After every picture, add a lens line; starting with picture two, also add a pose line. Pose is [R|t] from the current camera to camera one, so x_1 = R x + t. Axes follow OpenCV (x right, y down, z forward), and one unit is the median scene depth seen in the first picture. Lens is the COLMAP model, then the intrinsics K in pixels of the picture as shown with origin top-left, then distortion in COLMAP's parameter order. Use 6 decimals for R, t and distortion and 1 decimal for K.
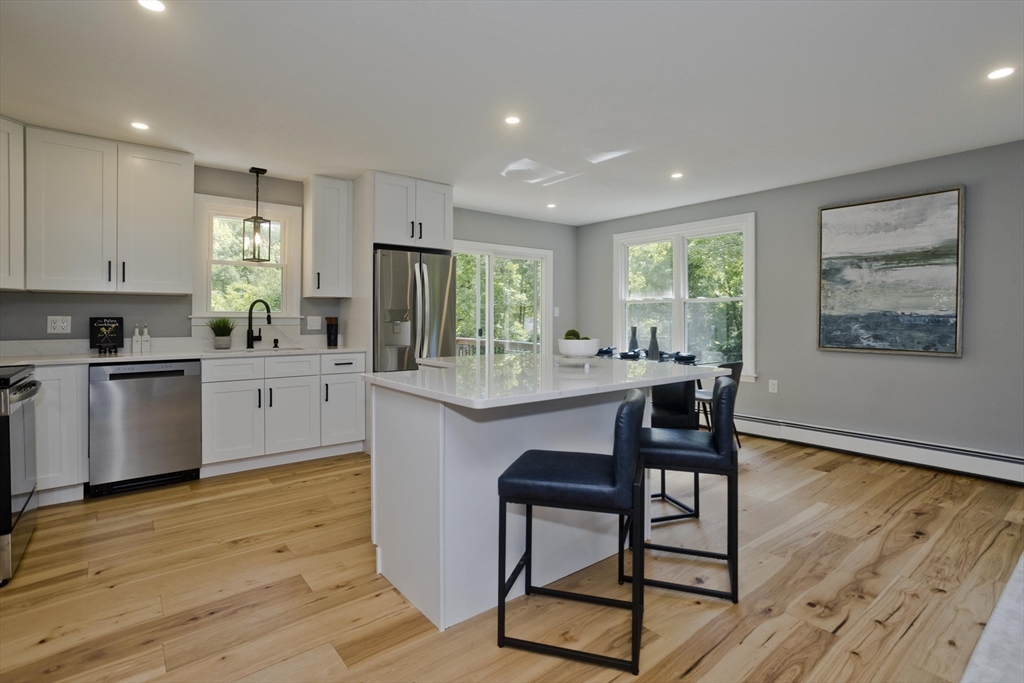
lens RADIAL K [[495.7, 0, 512.5], [0, 495.7, 315.1], [0, 0, 1]] dist [-0.043276, 0.025983]
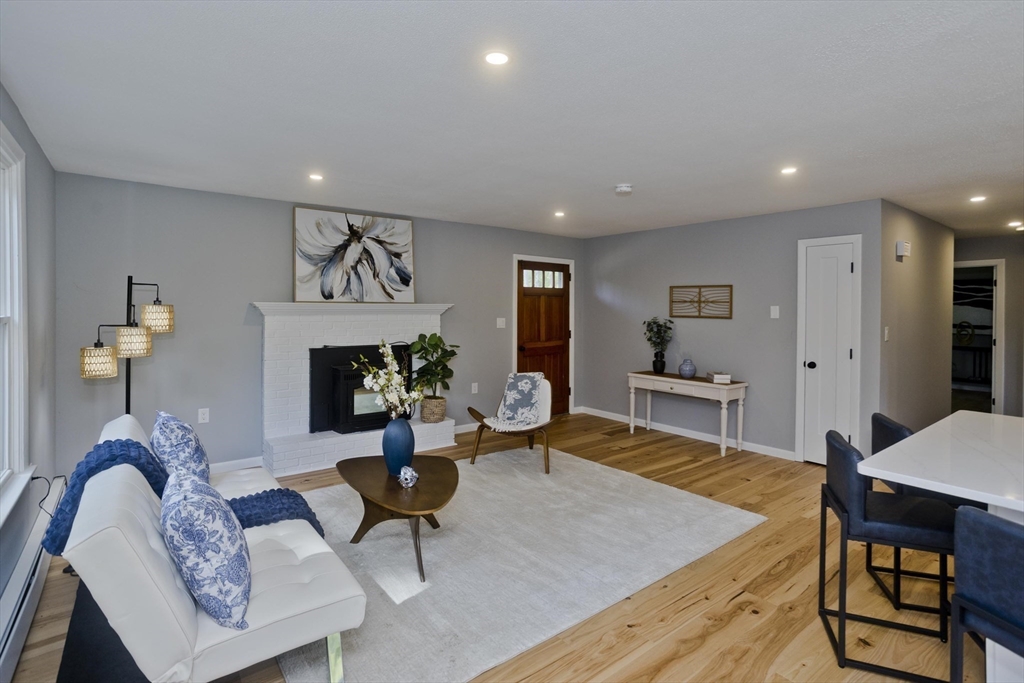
lens RADIAL K [[495.7, 0, 512.5], [0, 495.7, 315.1], [0, 0, 1]] dist [-0.043276, 0.025983]
pose [[-0.999831, -0.008978, 0.016029, 0.583726], [-0.008862, 0.999934, 0.007290, -0.063586], [-0.016094, 0.007146, -0.999845, 1.072536]]
